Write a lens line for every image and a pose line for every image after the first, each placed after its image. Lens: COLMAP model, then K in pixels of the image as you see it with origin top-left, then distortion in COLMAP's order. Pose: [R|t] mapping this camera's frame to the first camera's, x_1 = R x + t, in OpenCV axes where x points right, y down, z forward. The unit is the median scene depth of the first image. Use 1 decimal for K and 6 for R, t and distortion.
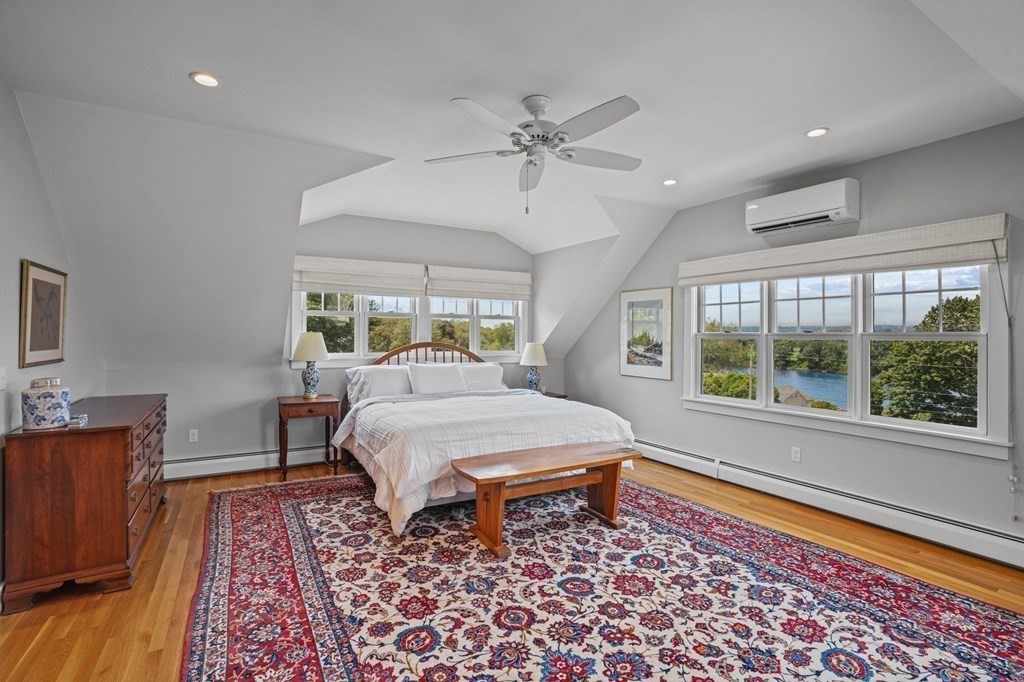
lens RADIAL K [[474.6, 0, 512.0], [0, 474.6, 341.0], [0, 0, 1]] dist [-0.068615, 0.025940]
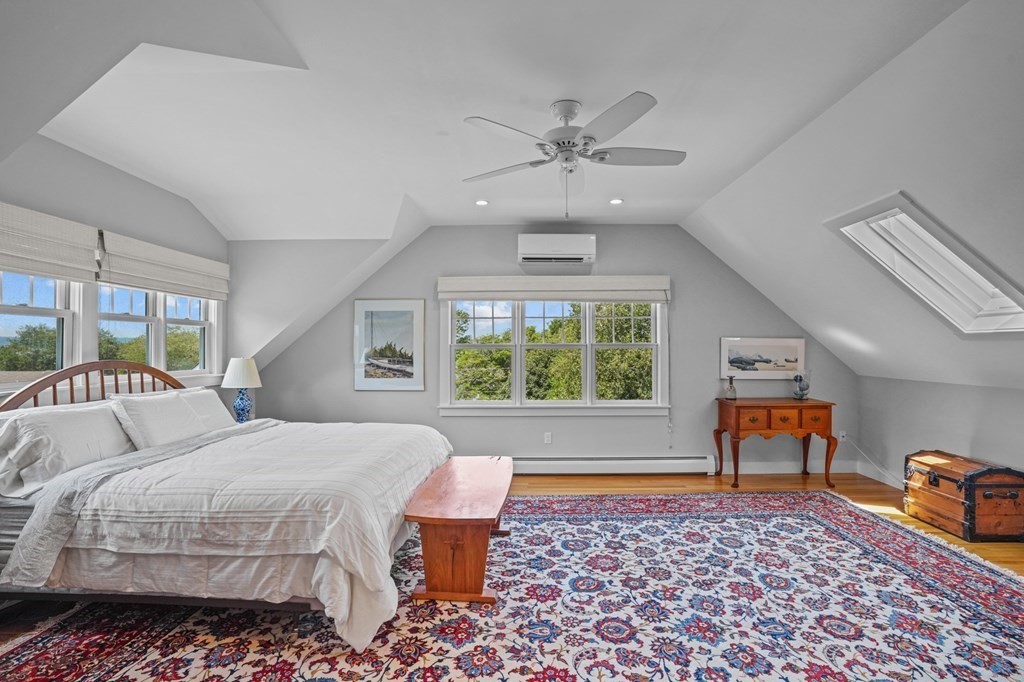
lens RADIAL K [[474.6, 0, 512.0], [0, 474.6, 341.0], [0, 0, 1]] dist [-0.068615, 0.025940]
pose [[0.530251, 0.005244, 0.847825, -0.740683], [0.018599, 0.999668, -0.017815, -0.003389], [-0.847637, 0.025215, 0.529977, 0.506900]]
